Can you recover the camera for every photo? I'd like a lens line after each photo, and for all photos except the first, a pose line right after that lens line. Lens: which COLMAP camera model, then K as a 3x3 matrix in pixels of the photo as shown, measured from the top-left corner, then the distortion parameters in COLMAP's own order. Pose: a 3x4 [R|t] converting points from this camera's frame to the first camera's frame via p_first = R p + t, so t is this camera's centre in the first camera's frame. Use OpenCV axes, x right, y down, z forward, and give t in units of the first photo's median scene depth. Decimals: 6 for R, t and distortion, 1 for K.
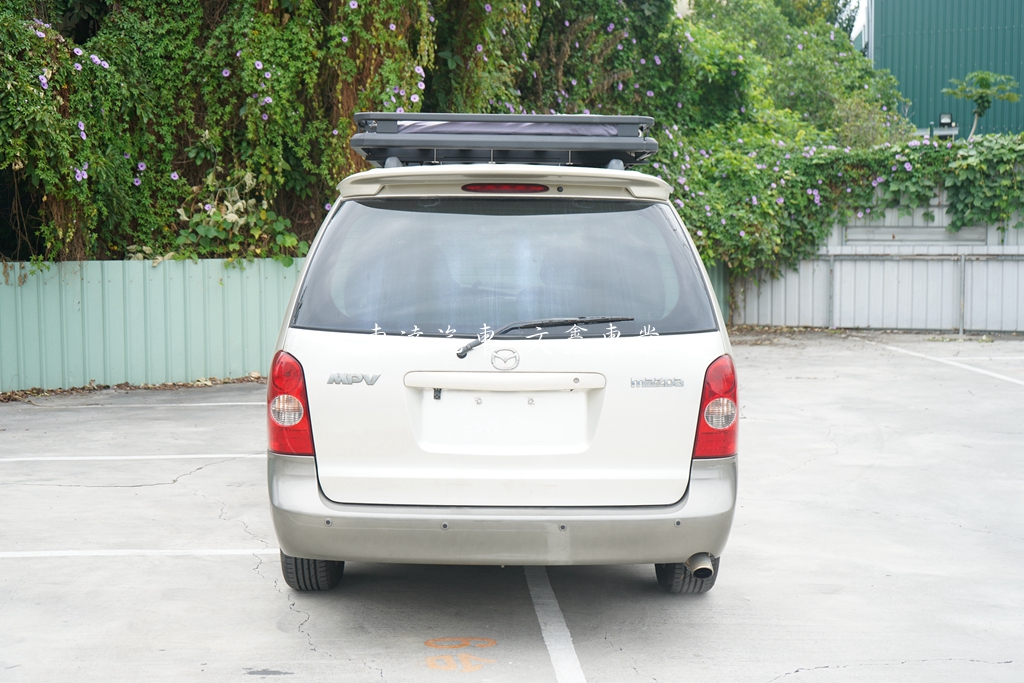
lens RADIAL K [[1324.1, 0, 512.0], [0, 1324.1, 341.5], [0, 0, 1]] dist [-0.012308, -0.008951]
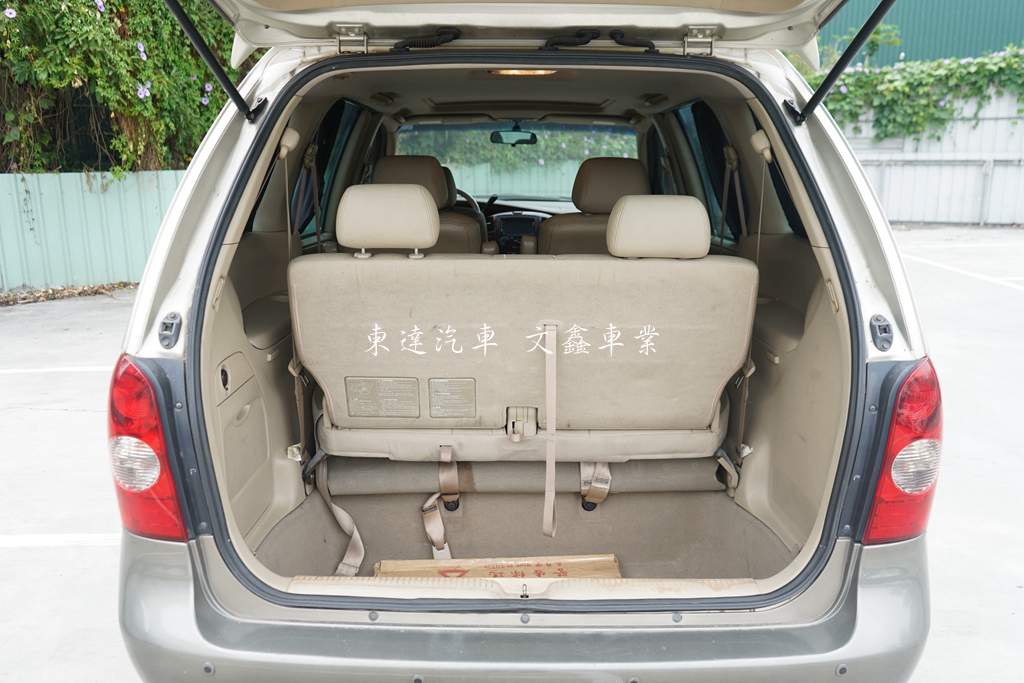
lens RADIAL K [[850.2, 0, 512.0], [0, 850.2, 341.5], [0, 0, 1]] dist [-0.002955, -0.003728]
pose [[0.999835, -0.001636, -0.018071, -0.001183], [0.004202, 0.989733, 0.142867, -0.012077], [0.017652, -0.142919, 0.989577, 0.166040]]
